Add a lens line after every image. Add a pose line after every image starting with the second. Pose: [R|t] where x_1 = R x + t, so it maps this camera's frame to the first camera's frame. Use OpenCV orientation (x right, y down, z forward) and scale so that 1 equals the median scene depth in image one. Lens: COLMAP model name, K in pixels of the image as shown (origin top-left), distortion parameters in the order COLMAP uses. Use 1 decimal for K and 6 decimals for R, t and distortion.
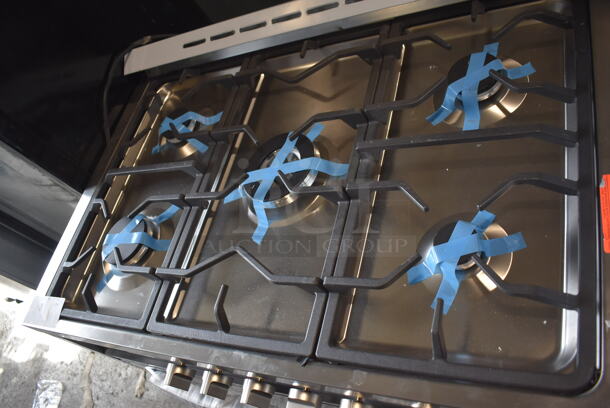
lens RADIAL K [[477.9, 0, 305.0], [0, 477.9, 204.0], [0, 0, 1]] dist [-0.074314, 0.010629]
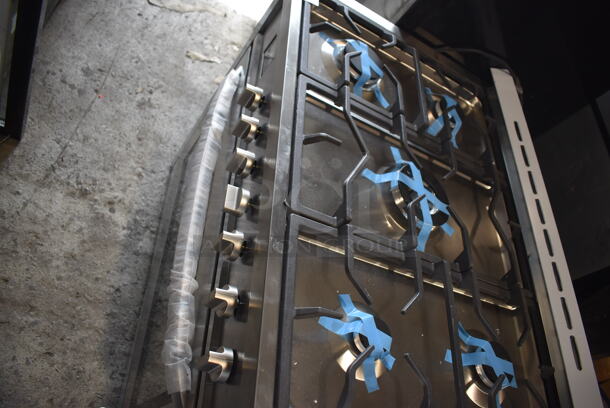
lens RADIAL K [[477.9, 0, 305.0], [0, 477.9, 204.0], [0, 0, 1]] dist [-0.074314, 0.010629]
pose [[-0.070055, 0.996735, -0.040135, 0.033291], [-0.997343, -0.070789, -0.017177, 0.227569], [-0.019962, 0.038825, 0.999047, -0.167318]]
